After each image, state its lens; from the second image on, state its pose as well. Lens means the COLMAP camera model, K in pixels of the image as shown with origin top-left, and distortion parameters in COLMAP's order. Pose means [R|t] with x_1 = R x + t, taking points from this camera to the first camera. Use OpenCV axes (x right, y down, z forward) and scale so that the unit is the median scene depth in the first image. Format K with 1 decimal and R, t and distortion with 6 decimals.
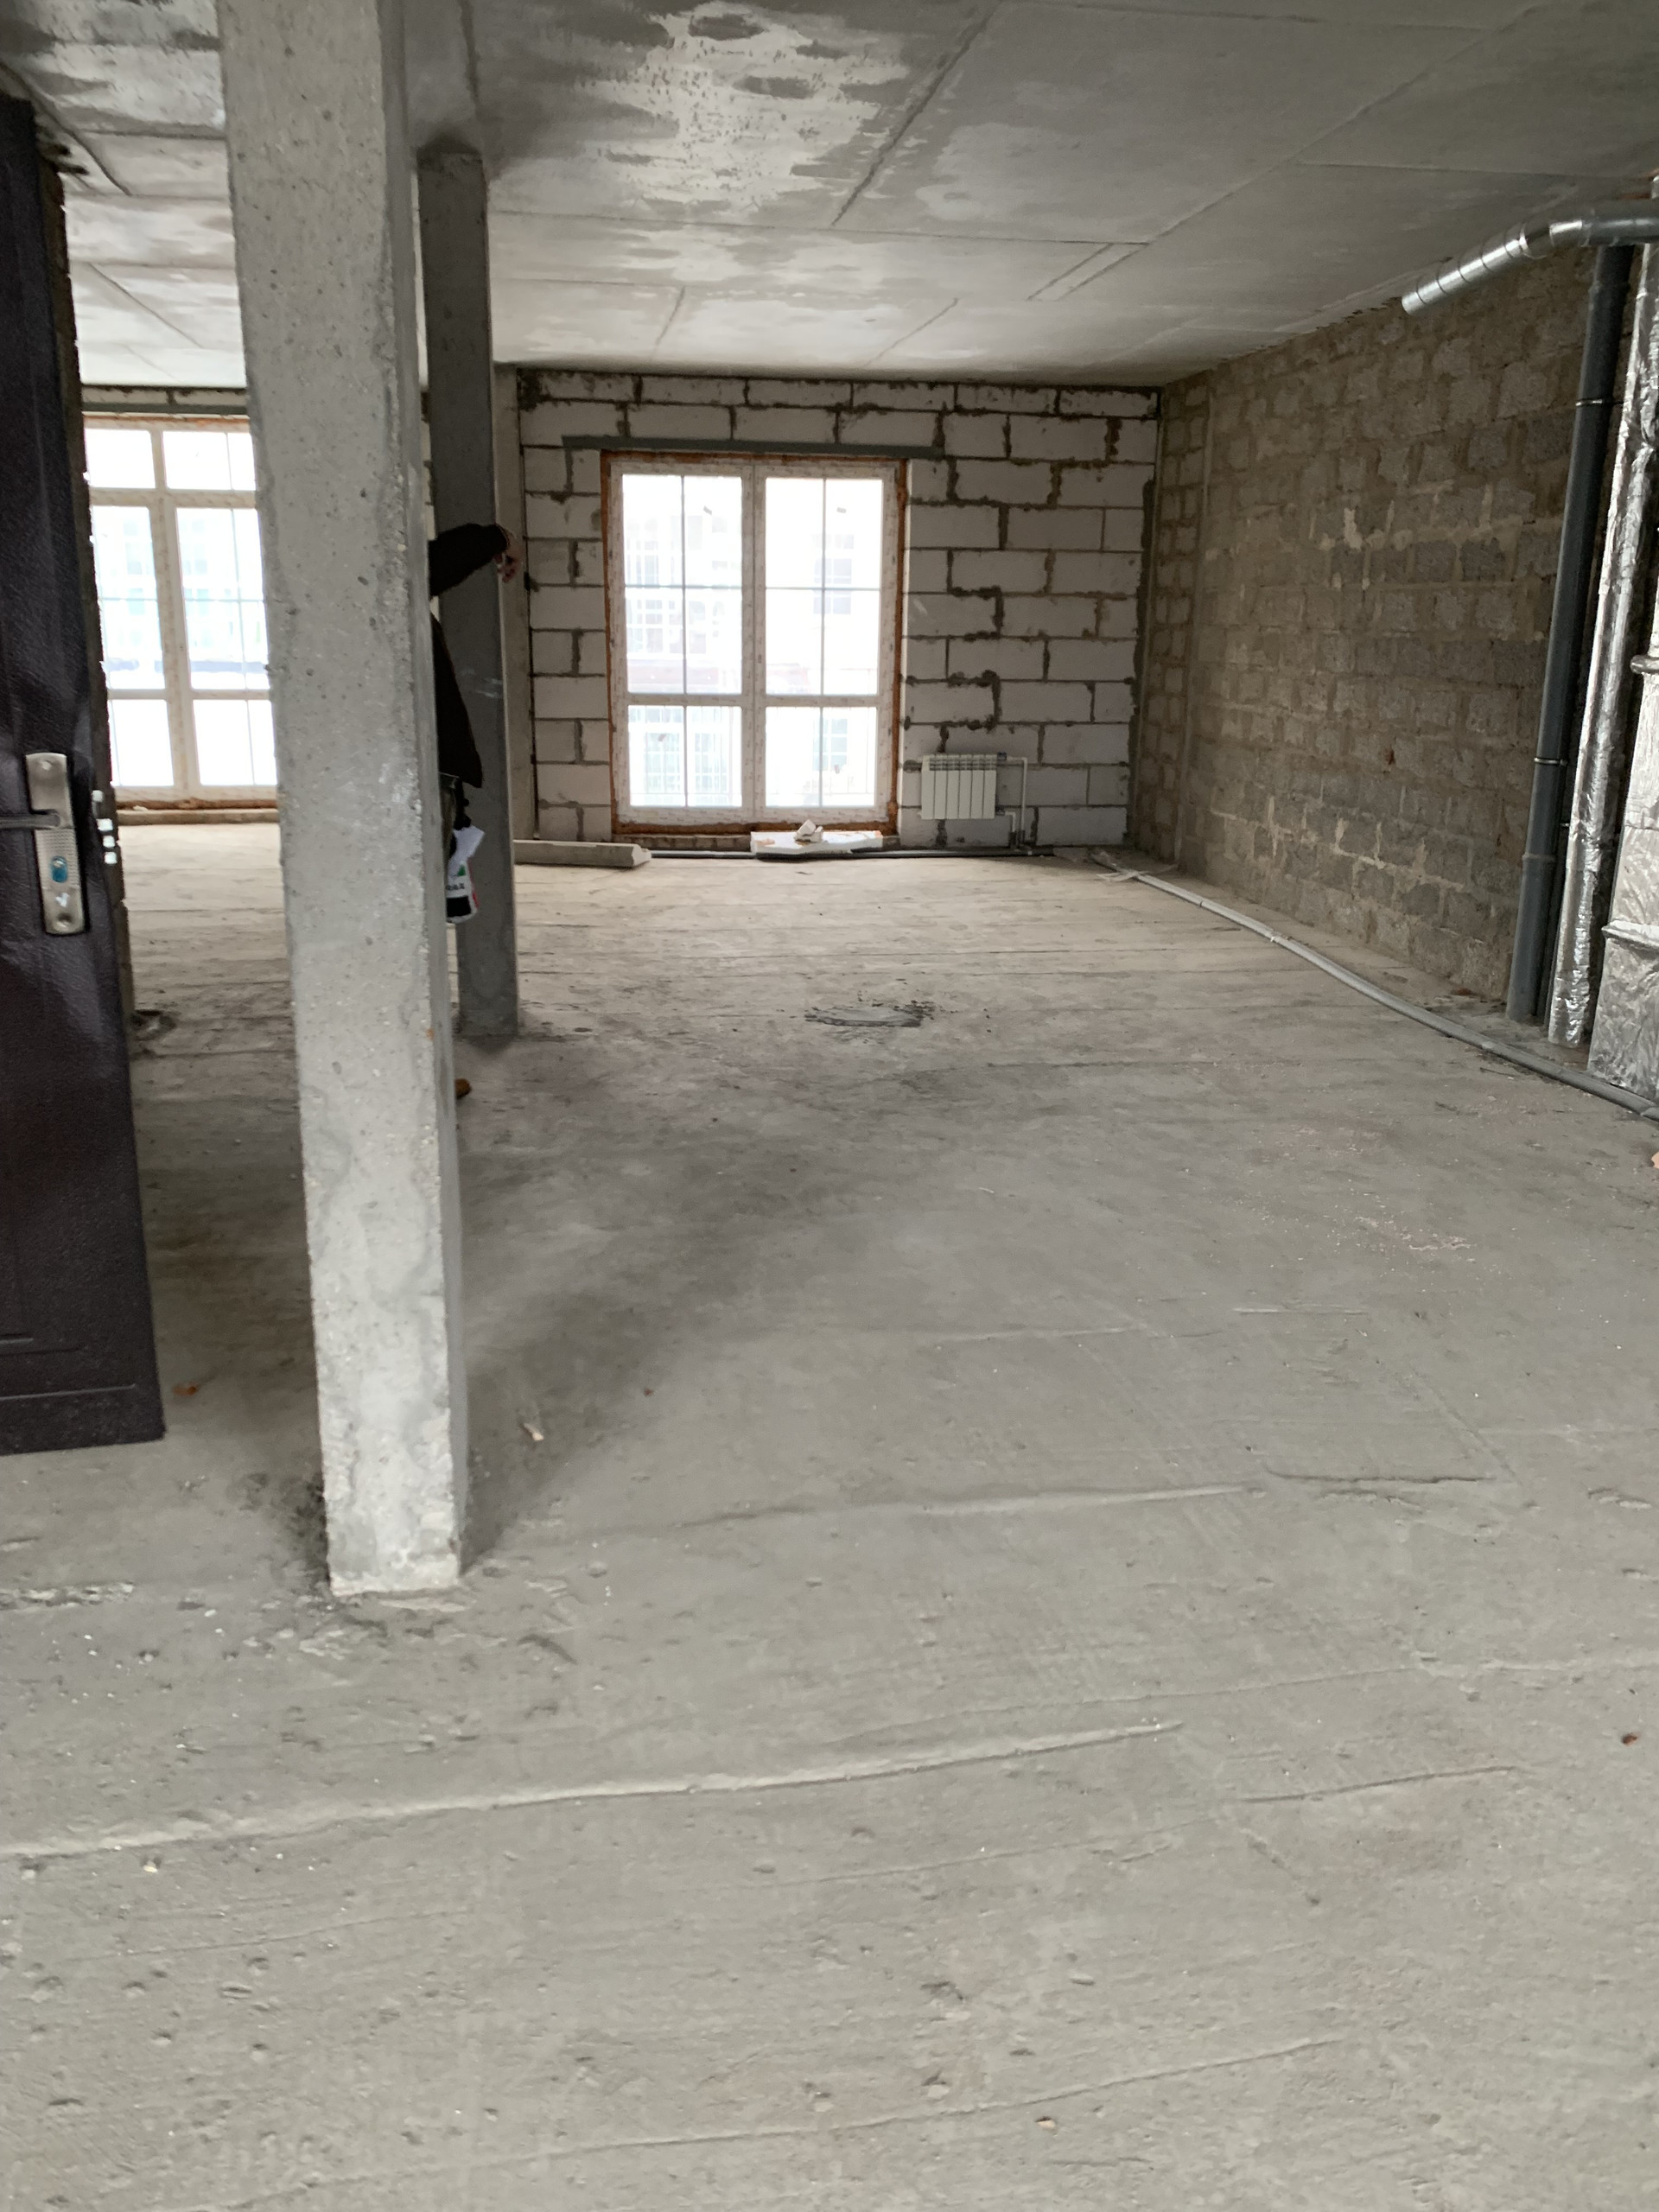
lens RADIAL K [[1684.1, 0, 824.2], [0, 1684.1, 1101.9], [0, 0, 1]] dist [0.039502, -0.041058]
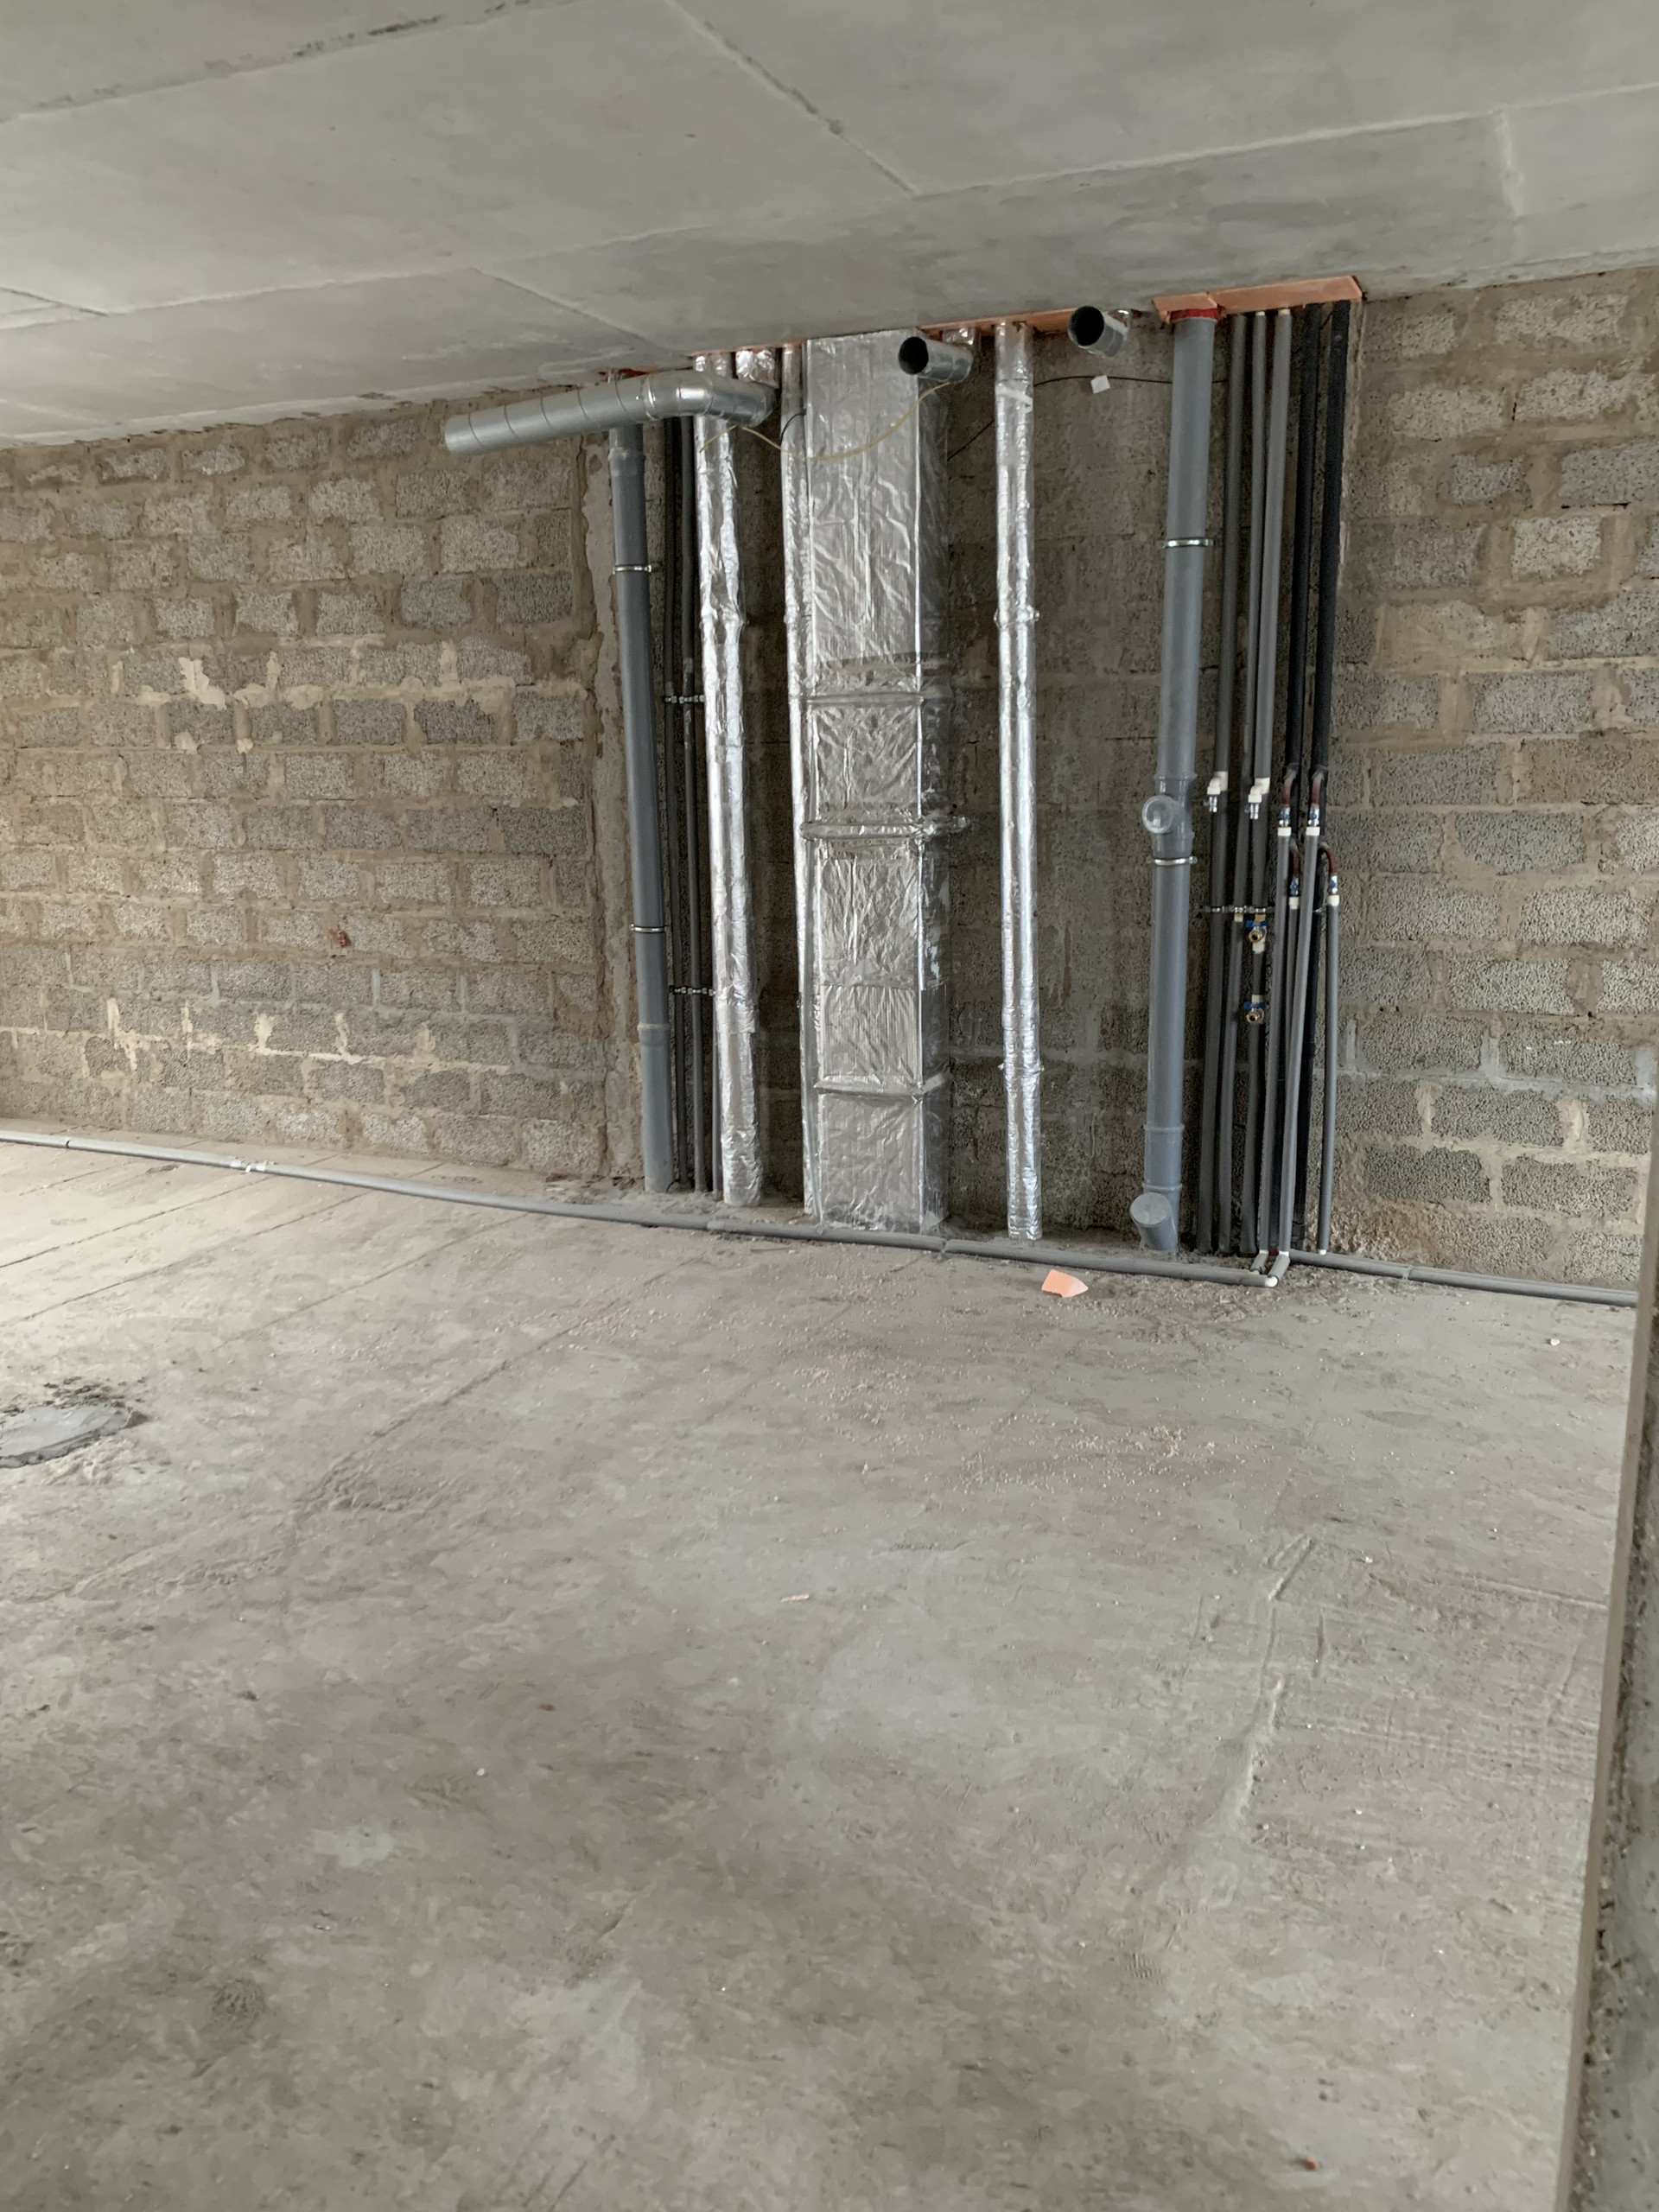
lens RADIAL K [[1684.1, 0, 821.0], [0, 1684.1, 1085.9], [0, 0, 1]] dist [0.039502, -0.041058]
pose [[0.536909, -0.188696, 0.822267, -0.274114], [0.254417, 0.965504, 0.055441, -0.119321], [-0.804364, 0.179432, 0.566395, 0.329648]]
